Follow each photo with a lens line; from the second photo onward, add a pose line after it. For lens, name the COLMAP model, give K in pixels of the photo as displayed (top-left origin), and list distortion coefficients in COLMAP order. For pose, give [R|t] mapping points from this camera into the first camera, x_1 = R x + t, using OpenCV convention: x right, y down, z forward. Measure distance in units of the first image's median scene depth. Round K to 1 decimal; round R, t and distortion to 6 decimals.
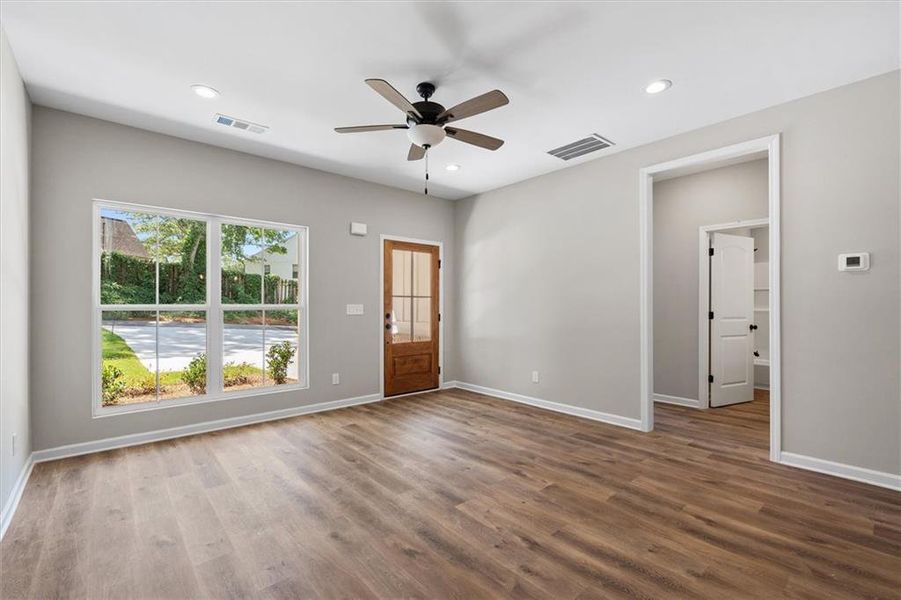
lens RADIAL K [[392.7, 0, 449.9], [0, 392.7, 303.3], [0, 0, 1]] dist [-0.001715, -0.000269]
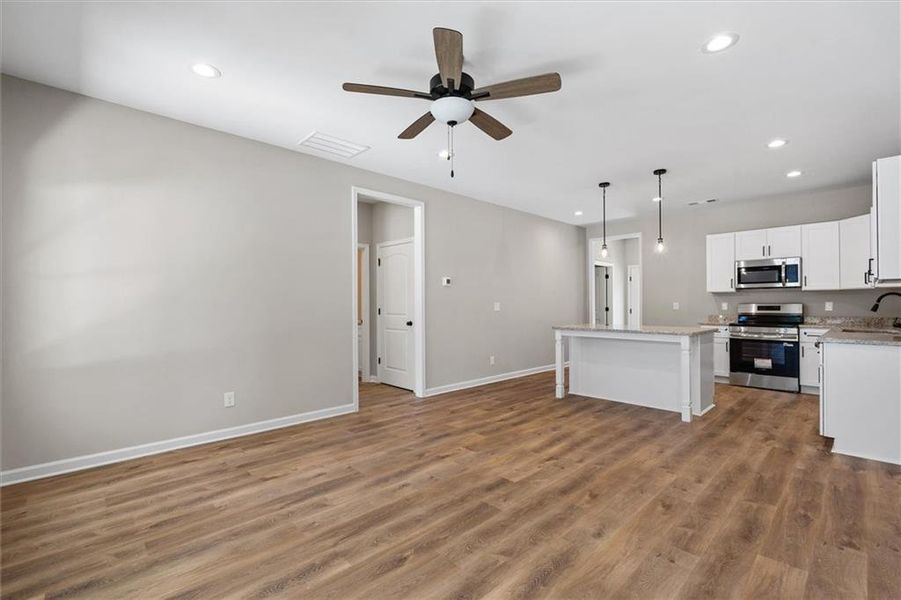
lens RADIAL K [[392.7, 0, 449.9], [0, 392.7, 303.3], [0, 0, 1]] dist [-0.001715, -0.000269]
pose [[-0.033140, 0.001869, 0.999449, -0.687899], [-0.002793, 0.999994, -0.001963, 0.004520], [-0.999447, -0.002856, -0.033135, 0.760067]]
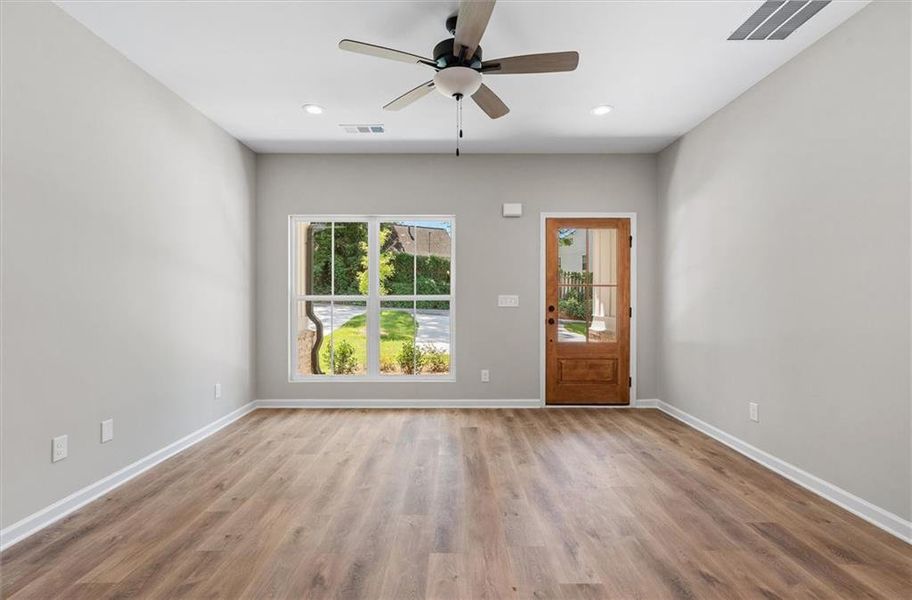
lens RADIAL K [[417.5, 0, 456.0], [0, 417.5, 300.0], [0, 0, 1]] dist [-0.001330, 0.000021]
pose [[0.758079, 0.002299, -0.652159, 0.363769], [0.003786, 0.999961, 0.007927, 0.007095], [0.652152, -0.008479, 0.758041, 0.255830]]
